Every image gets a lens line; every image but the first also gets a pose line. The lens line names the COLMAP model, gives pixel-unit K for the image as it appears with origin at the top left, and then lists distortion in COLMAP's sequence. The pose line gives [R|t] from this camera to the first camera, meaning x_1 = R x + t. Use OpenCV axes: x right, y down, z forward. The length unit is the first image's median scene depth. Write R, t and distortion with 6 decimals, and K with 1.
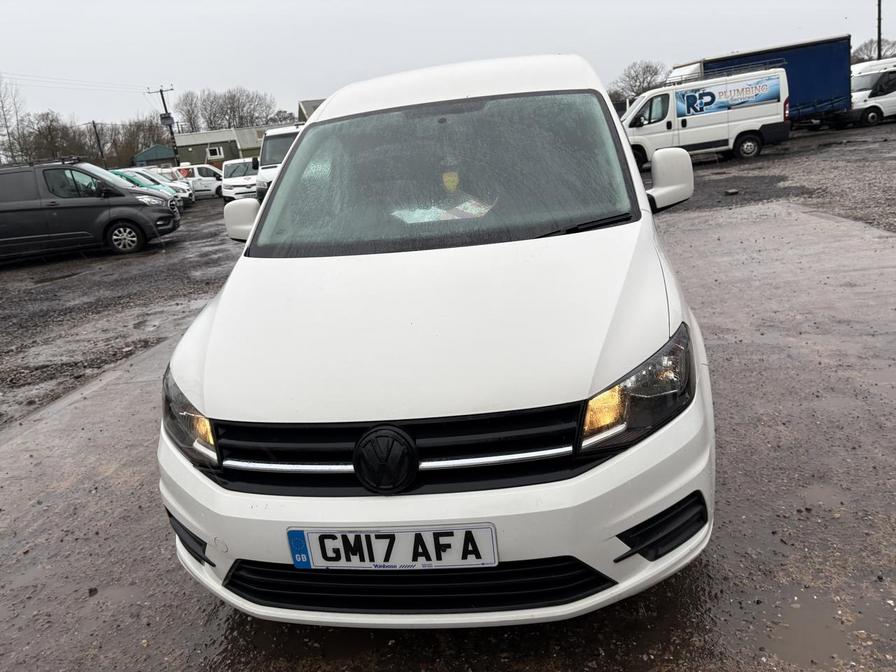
lens RADIAL K [[685.9, 0, 453.5], [0, 685.9, 330.8], [0, 0, 1]] dist [0.025526, -0.018172]
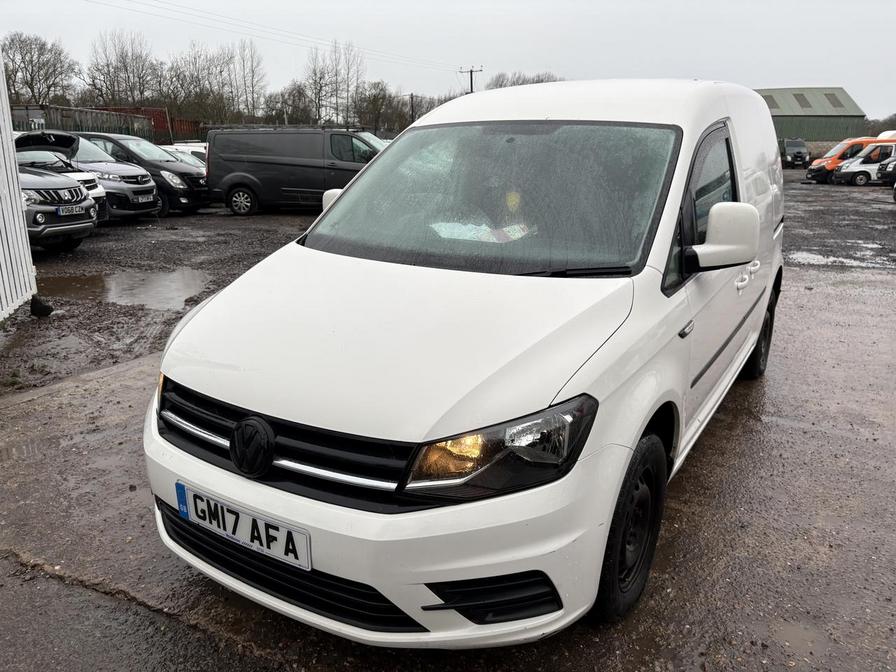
lens RADIAL K [[685.9, 0, 456.0], [0, 685.9, 341.5], [0, 0, 1]] dist [0.025526, -0.018172]
pose [[0.908297, 0.223259, -0.353767, 0.544640], [-0.213784, 0.974636, 0.066194, -0.118069], [0.359573, 0.015506, 0.932988, 0.082102]]
